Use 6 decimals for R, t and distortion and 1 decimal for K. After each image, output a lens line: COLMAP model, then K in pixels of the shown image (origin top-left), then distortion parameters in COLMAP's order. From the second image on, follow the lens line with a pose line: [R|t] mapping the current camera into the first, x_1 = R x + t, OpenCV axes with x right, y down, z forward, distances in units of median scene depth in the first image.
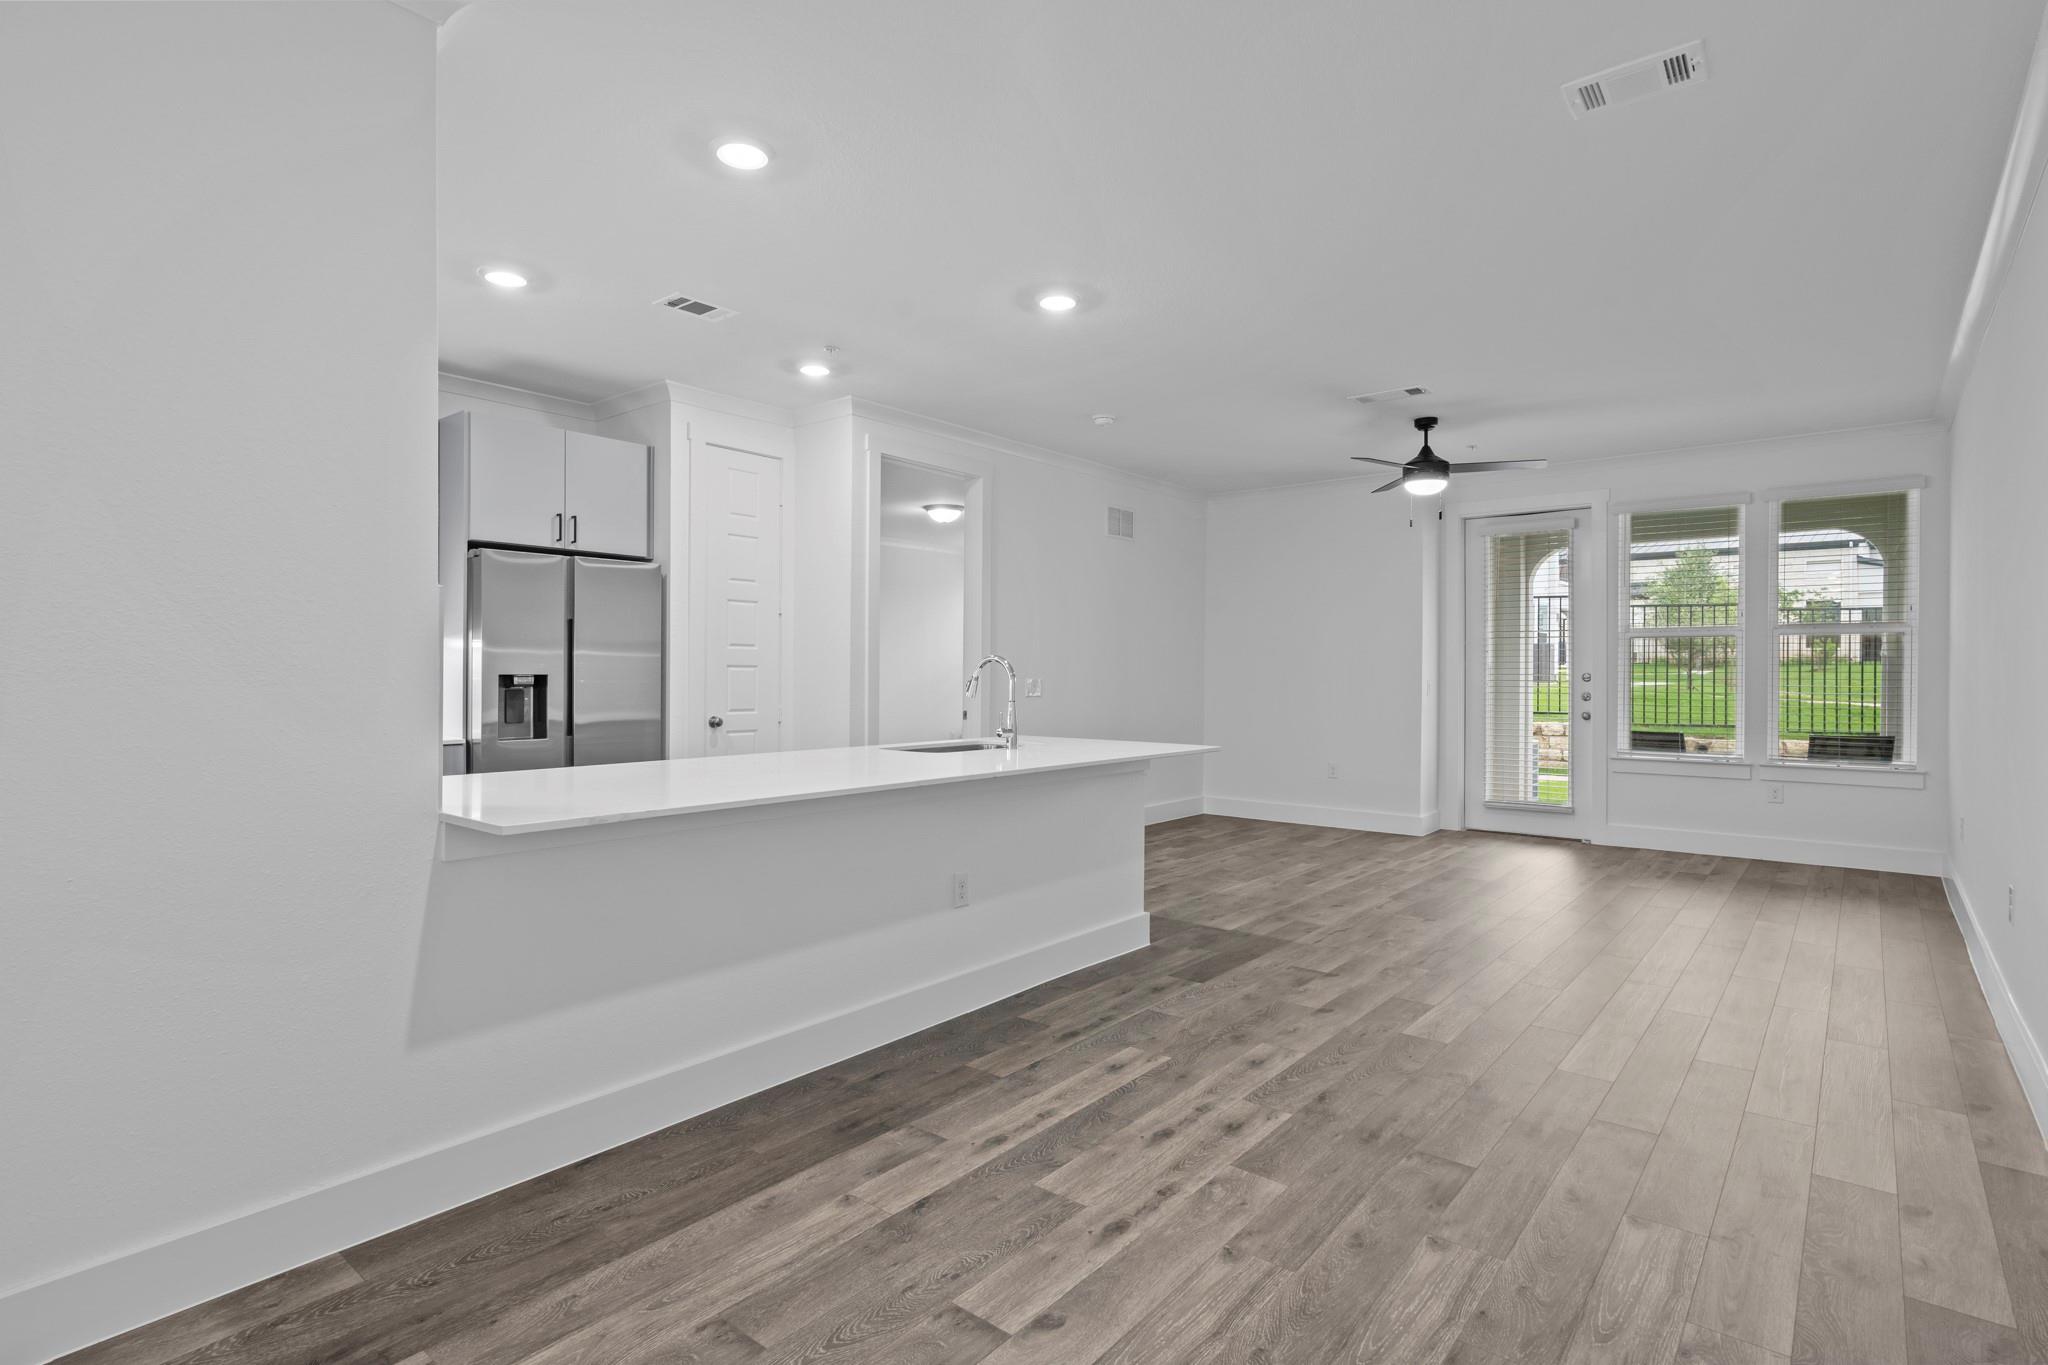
lens RADIAL K [[1020.3, 0, 1007.8], [0, 1020.3, 680.7], [0, 0, 1]] dist [0.002142, 0.000538]
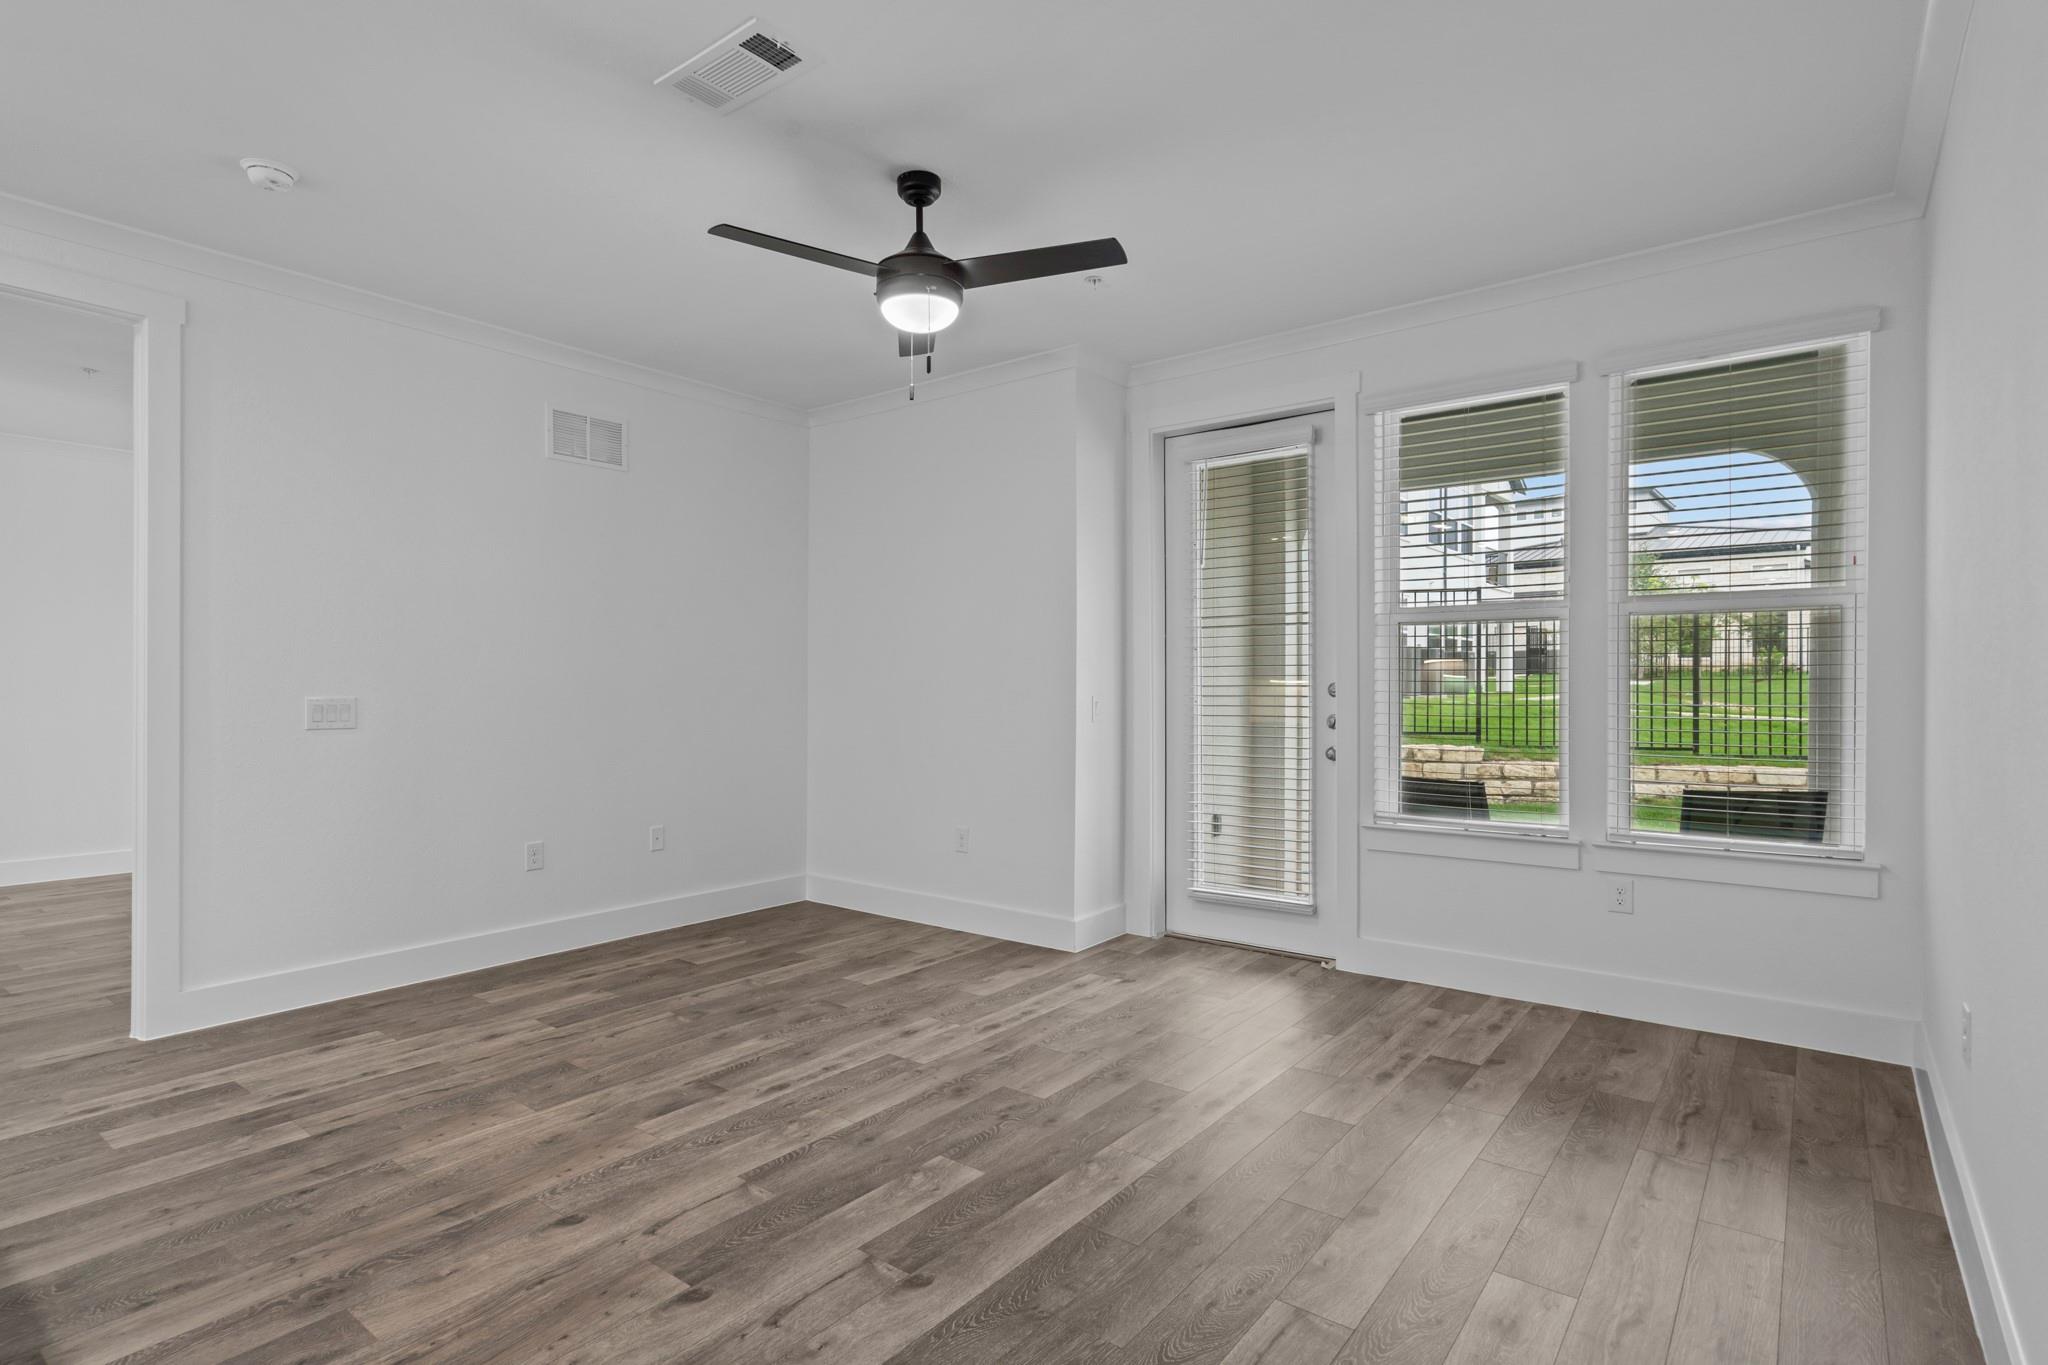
lens RADIAL K [[1026.9, 0, 1006.6], [0, 1026.9, 695.1], [0, 0, 1]] dist [0.002027, 0.000463]
pose [[0.999460, -0.004133, 0.032599, 0.630830], [0.004107, 0.999991, 0.000851, -0.002487], [-0.032602, -0.000717, 0.999468, 0.711682]]
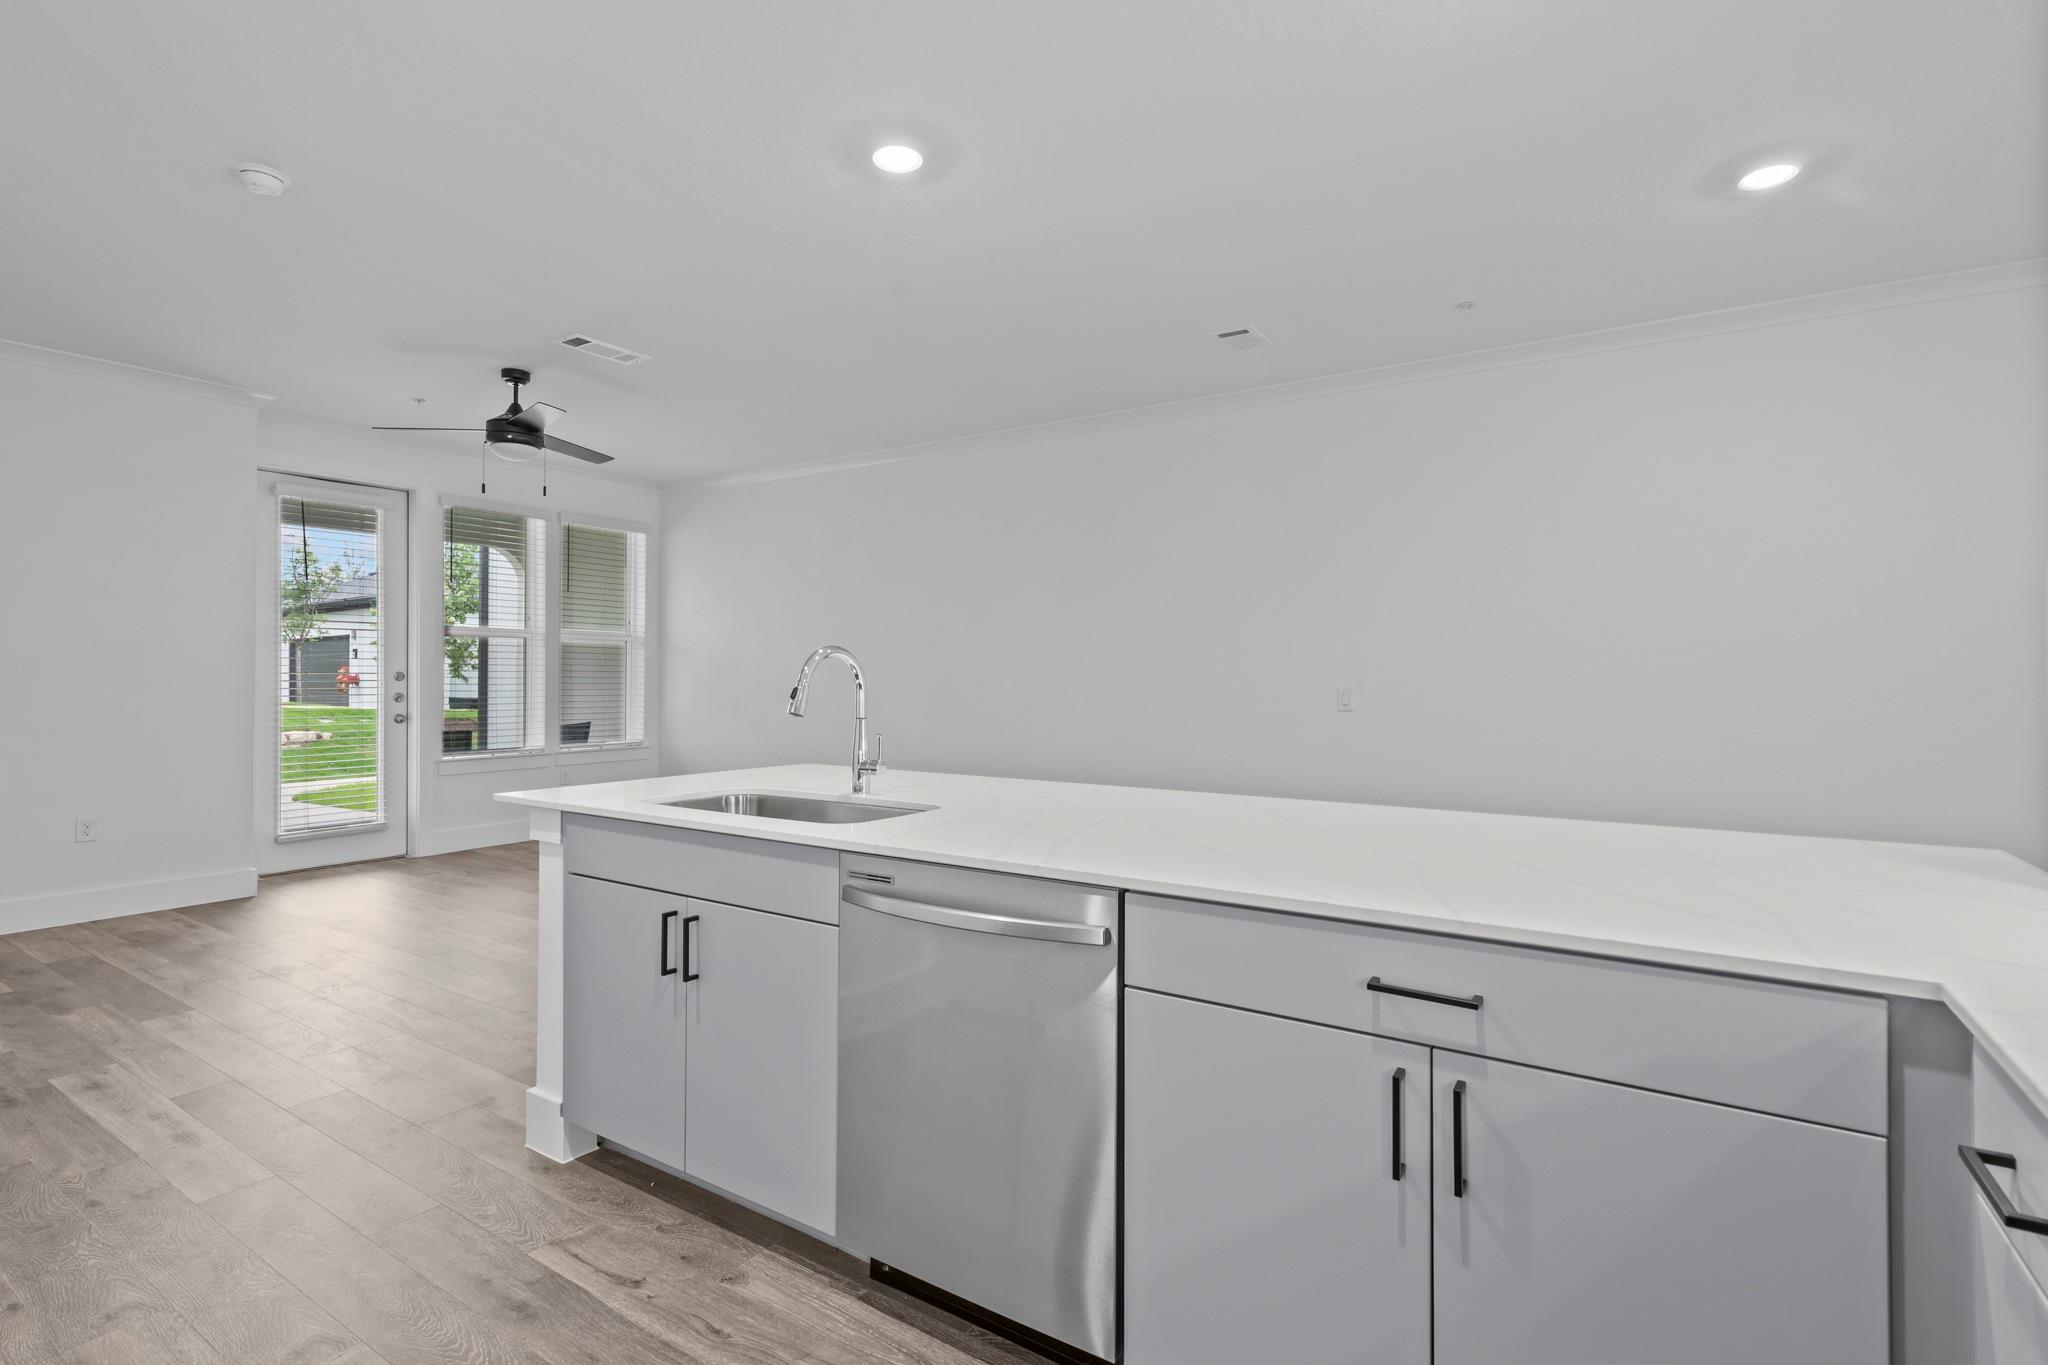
lens RADIAL K [[974.8, 0, 1009.5], [0, 974.8, 672.3], [0, 0, 1]] dist [-0.001126, 0.000252]
pose [[-0.110085, 0.000045, 0.993922, -0.629604], [0.002893, 0.999996, 0.000275, -0.008917], [-0.993918, 0.002905, -0.110084, 0.989460]]
